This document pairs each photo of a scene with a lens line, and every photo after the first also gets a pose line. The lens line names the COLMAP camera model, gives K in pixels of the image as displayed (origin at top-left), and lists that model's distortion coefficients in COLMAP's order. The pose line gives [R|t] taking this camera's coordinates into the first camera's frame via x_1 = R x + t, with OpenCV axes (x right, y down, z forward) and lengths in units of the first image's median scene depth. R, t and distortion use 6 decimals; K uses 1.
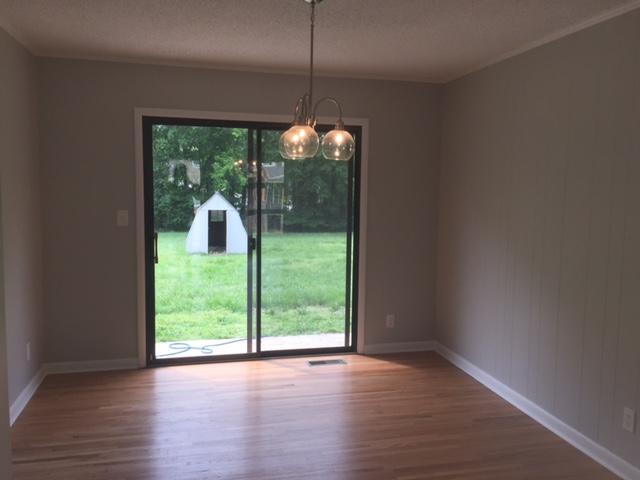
lens RADIAL K [[554.0, 0, 320.0], [0, 554.0, 240.0], [0, 0, 1]] dist [-0.002326, -0.002227]
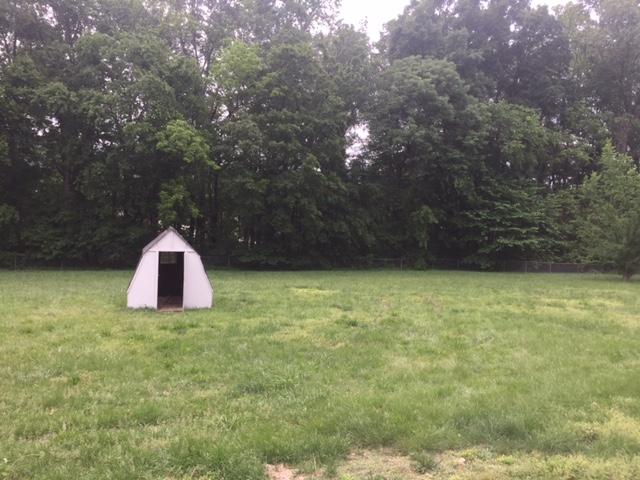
lens RADIAL K [[541.7, 0, 320.0], [0, 541.7, 240.0], [0, 0, 1]] dist [0.048602, -0.008069]
pose [[0.994160, 0.008646, 0.107570, -0.034672], [-0.002610, 0.998421, -0.056122, -0.015819], [-0.107886, 0.055513, 0.992612, 0.130099]]
